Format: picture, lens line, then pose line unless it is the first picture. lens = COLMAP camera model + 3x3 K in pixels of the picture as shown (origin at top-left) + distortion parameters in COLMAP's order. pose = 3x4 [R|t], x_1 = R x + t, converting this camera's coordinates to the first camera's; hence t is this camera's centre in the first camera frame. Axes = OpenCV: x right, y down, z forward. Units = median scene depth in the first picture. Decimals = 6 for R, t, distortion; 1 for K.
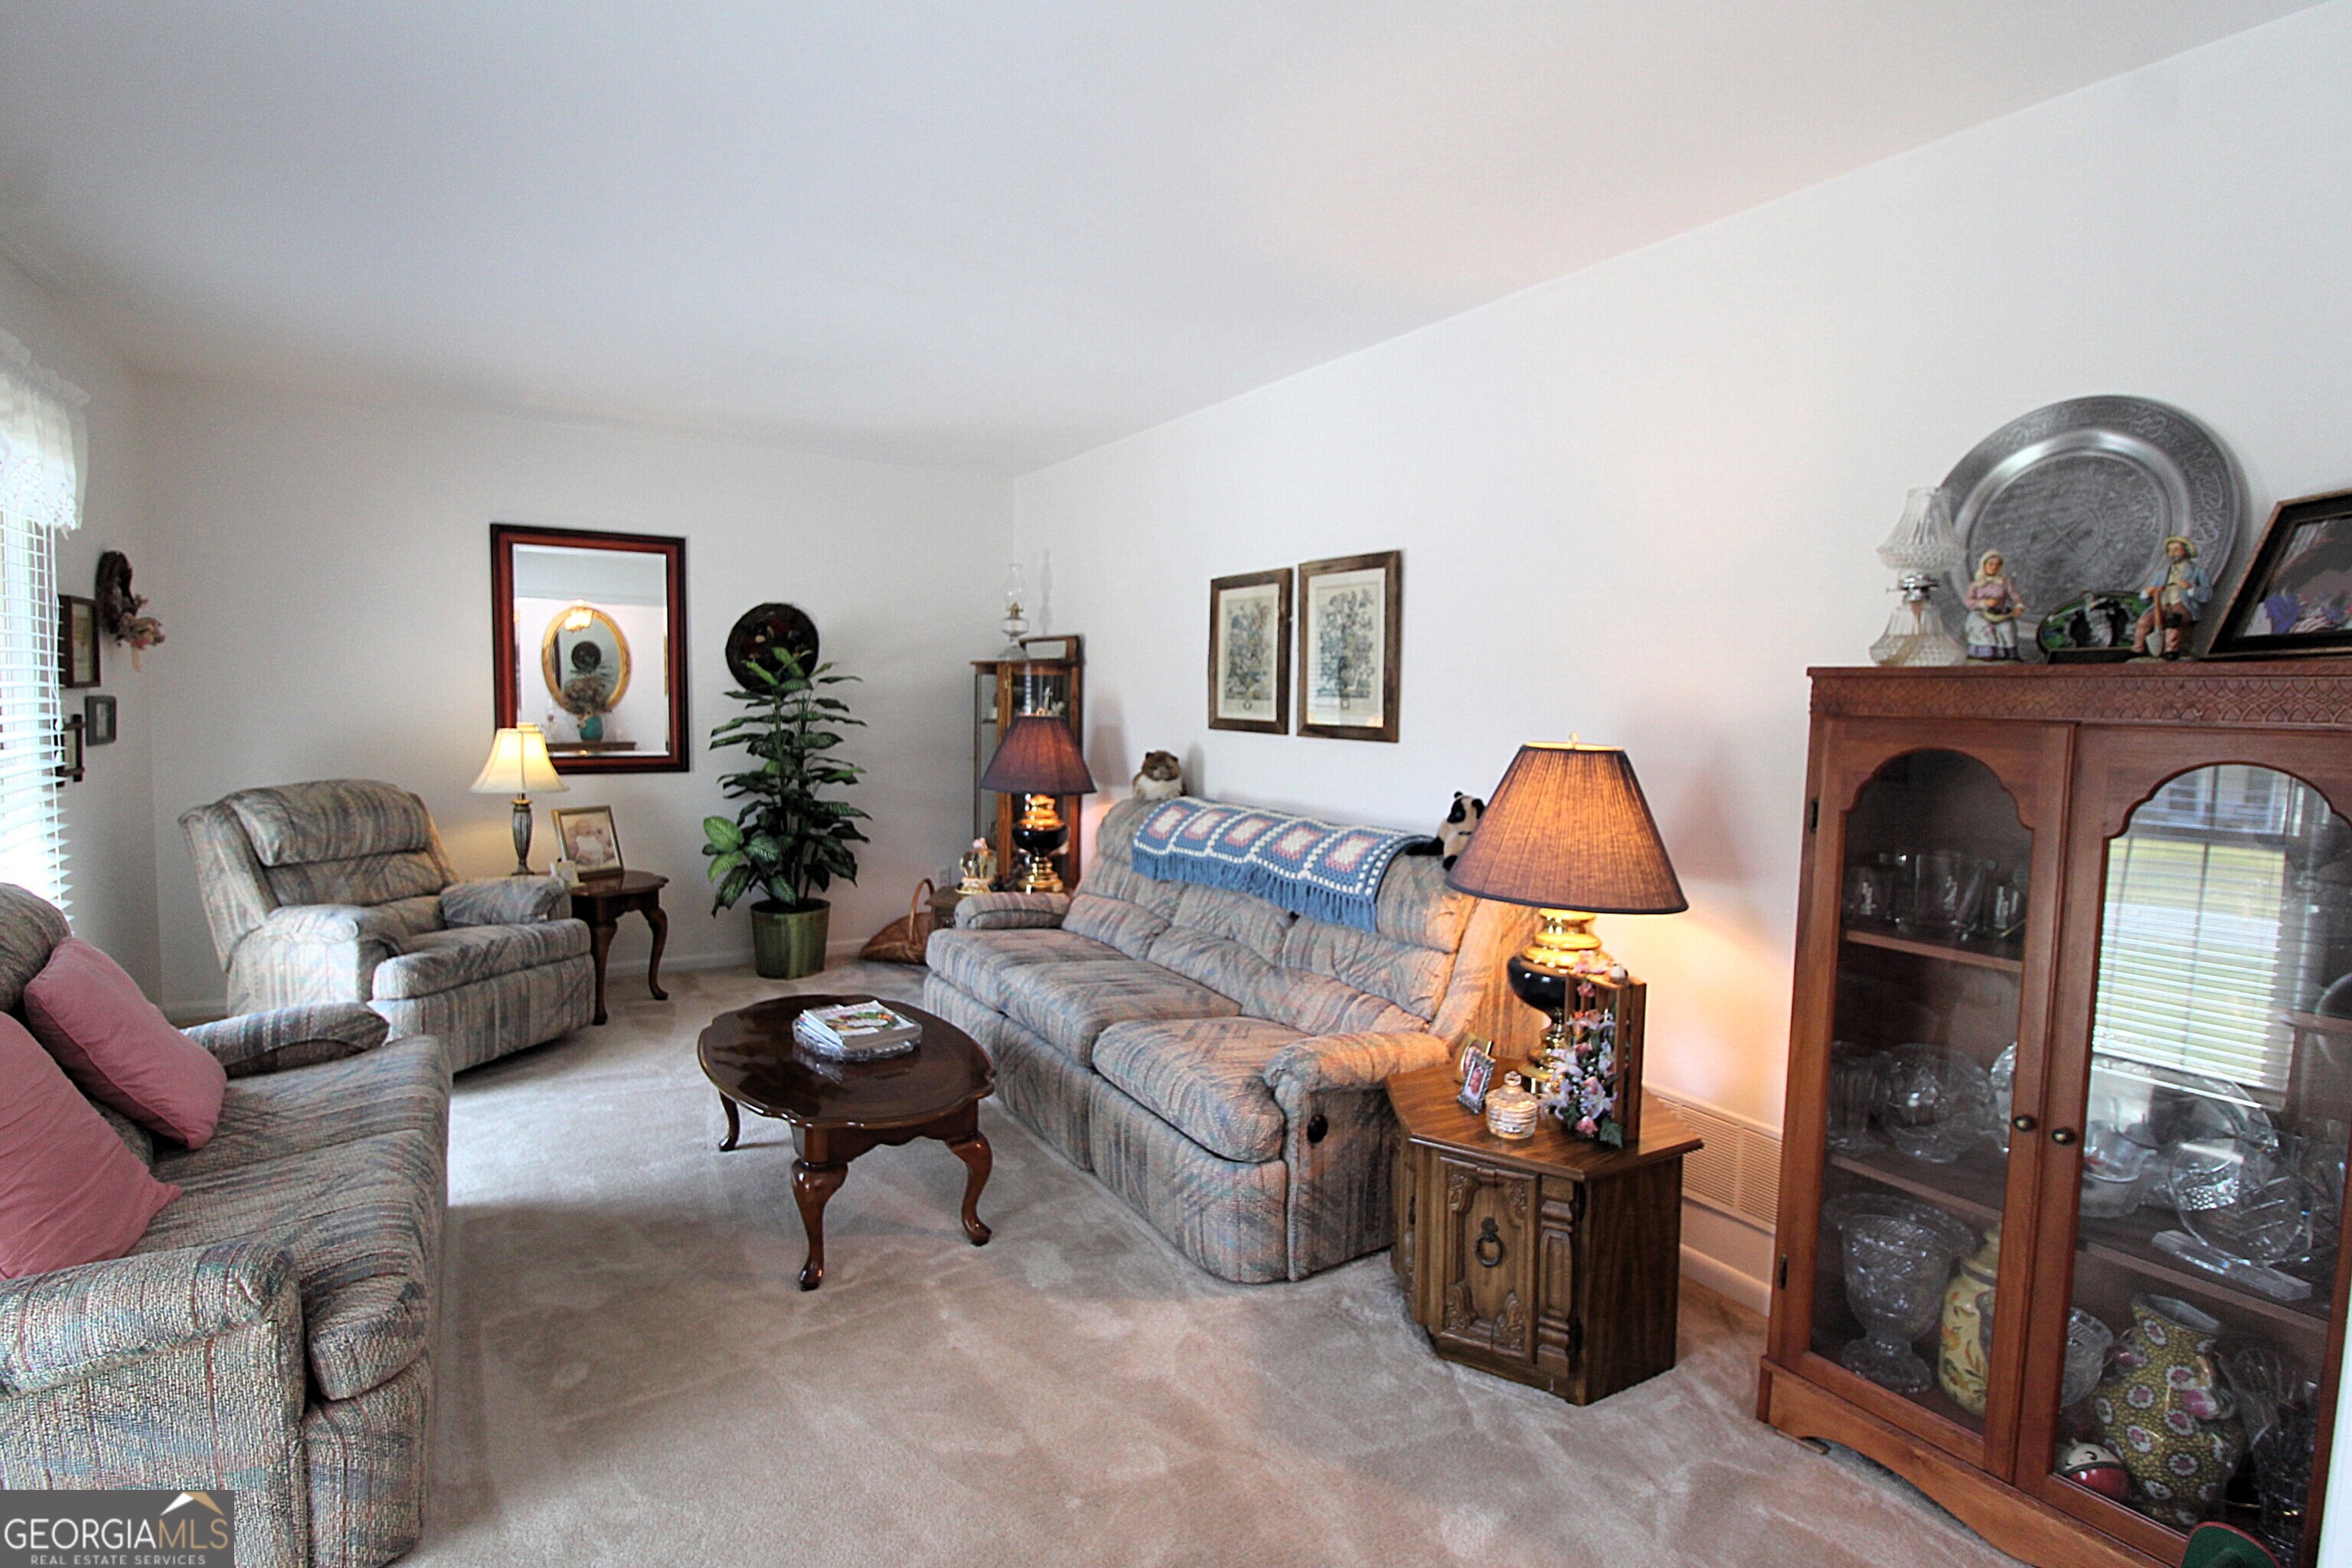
lens RADIAL K [[1183.7, 0, 1176.0], [0, 1183.7, 784.0], [0, 0, 1]] dist [0.012021, -0.009370]
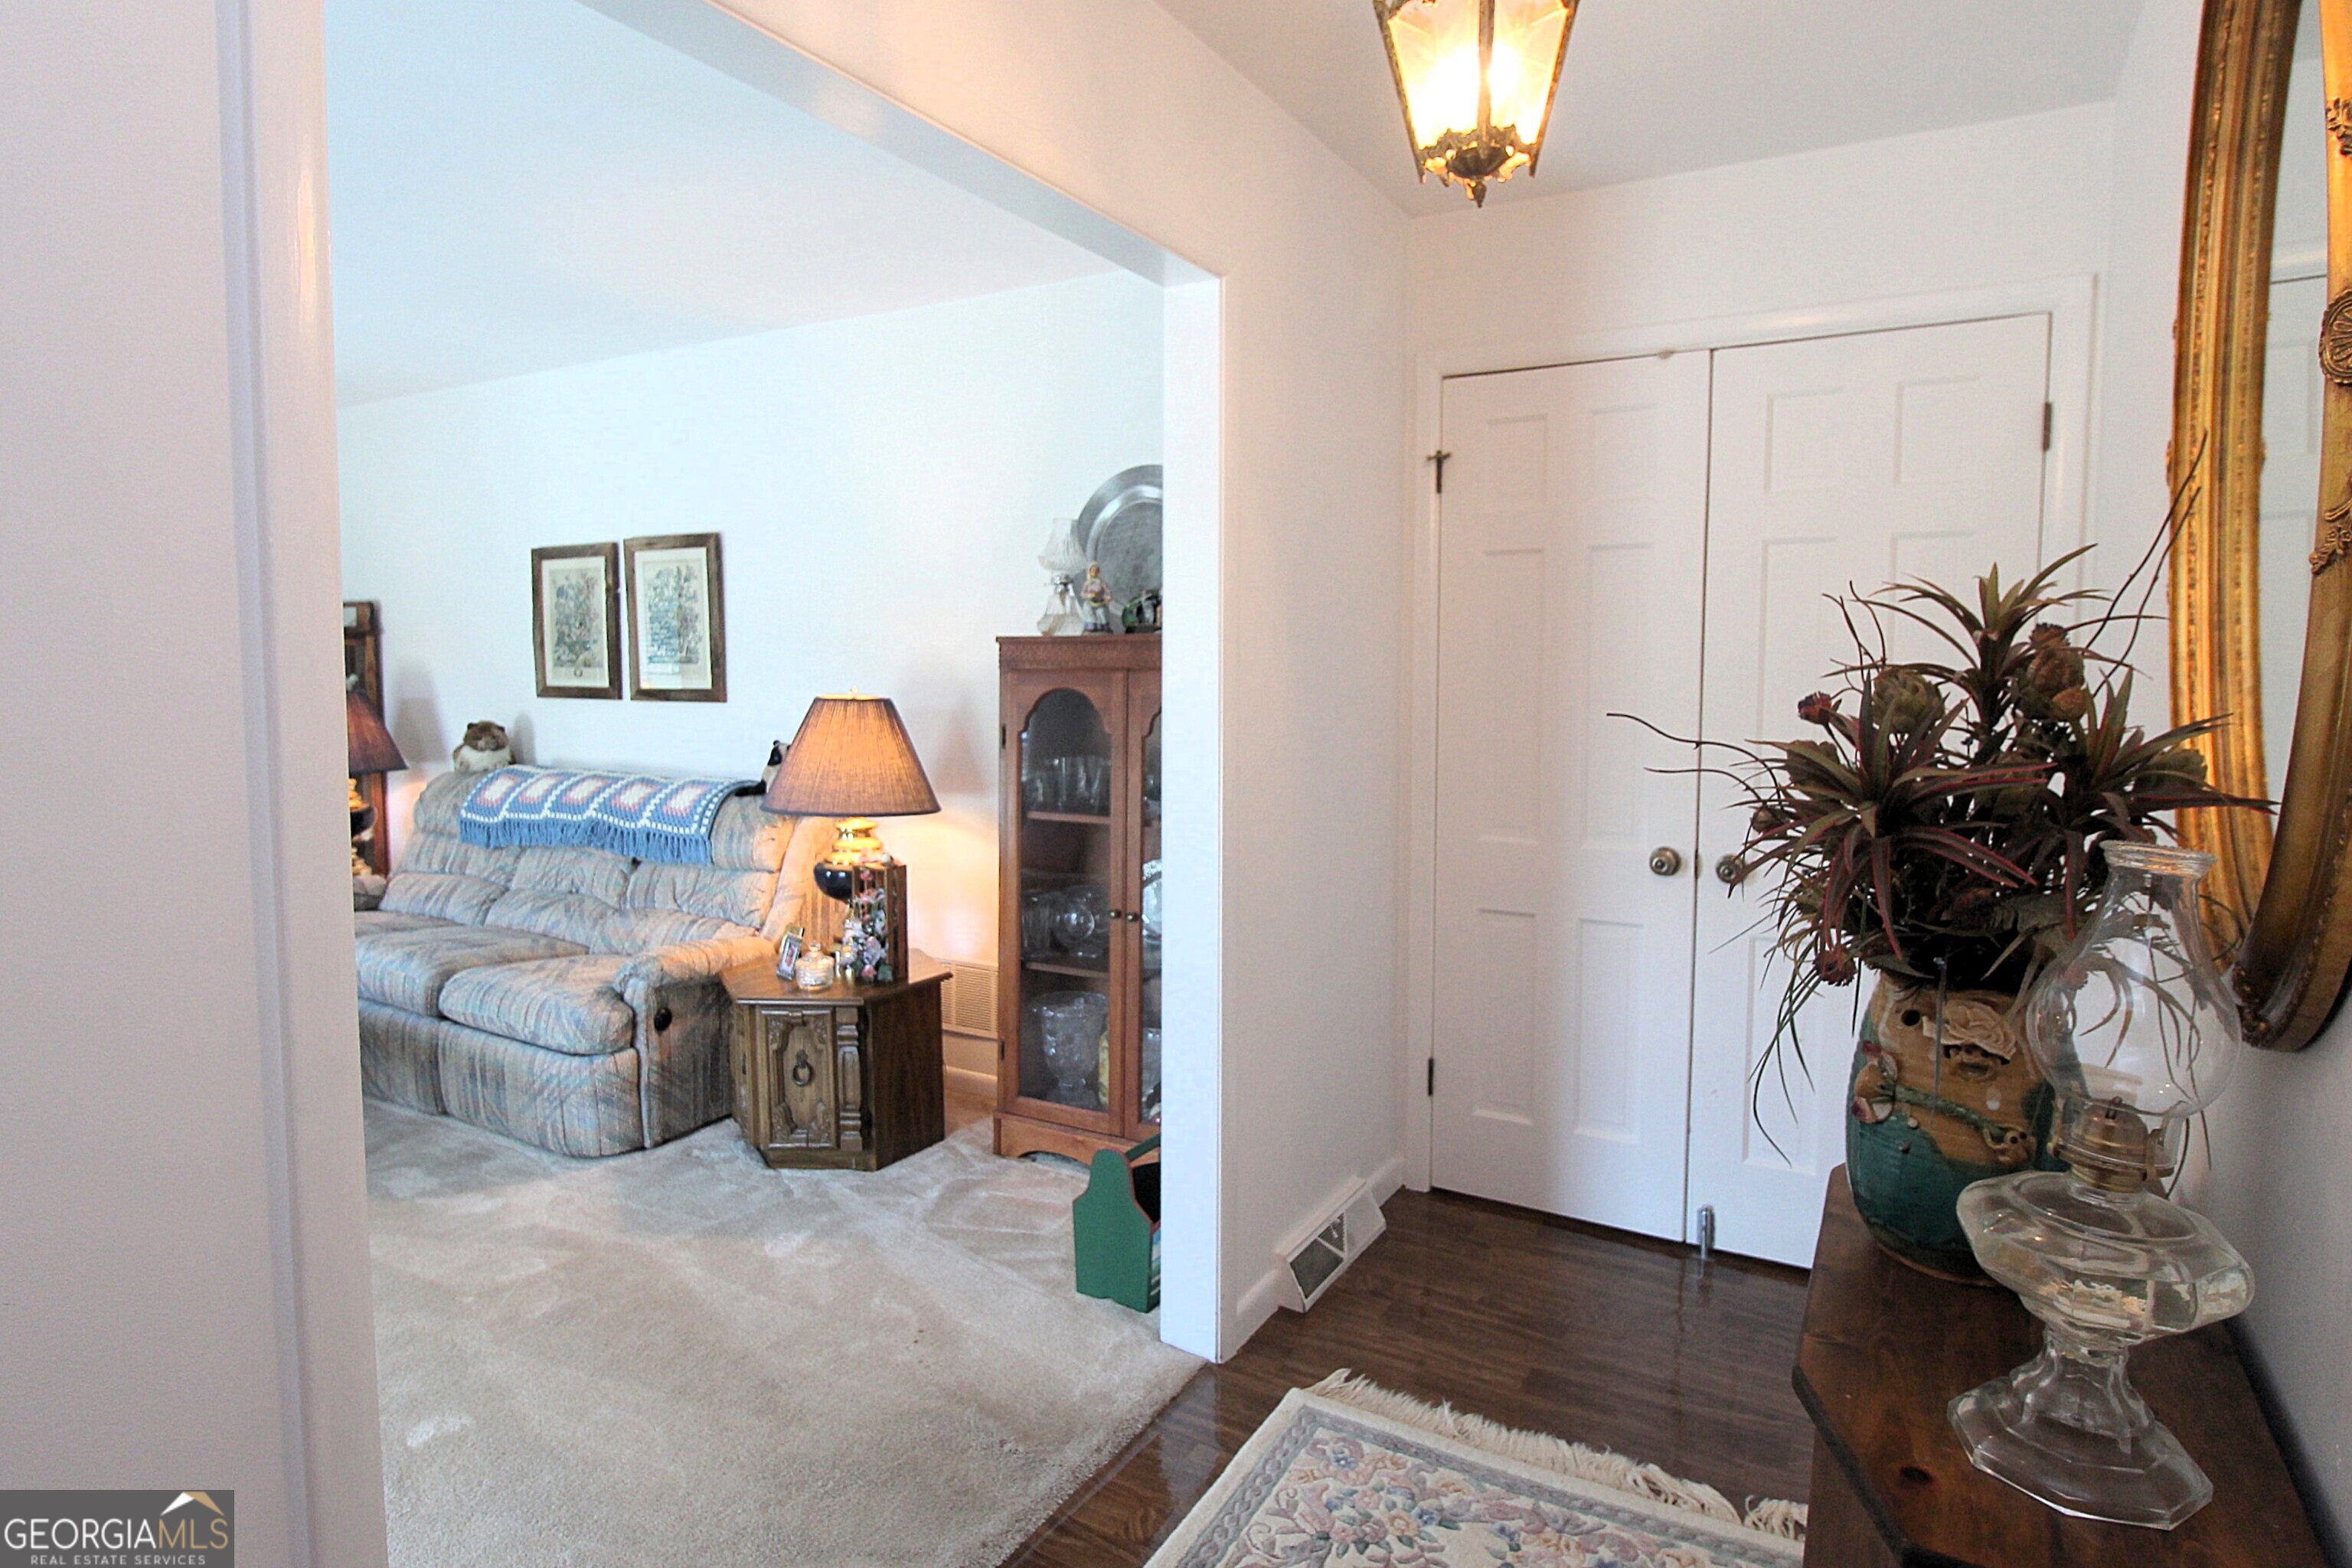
lens RADIAL K [[1278.8, 0, 1177.8], [0, 1278.8, 747.0], [0, 0, 1]] dist [-0.015274, -0.000286]
pose [[0.876675, -0.050186, 0.478458, -0.028185], [0.052909, 0.998569, 0.007798, 0.029933], [-0.478165, 0.018478, 0.878076, -0.390347]]
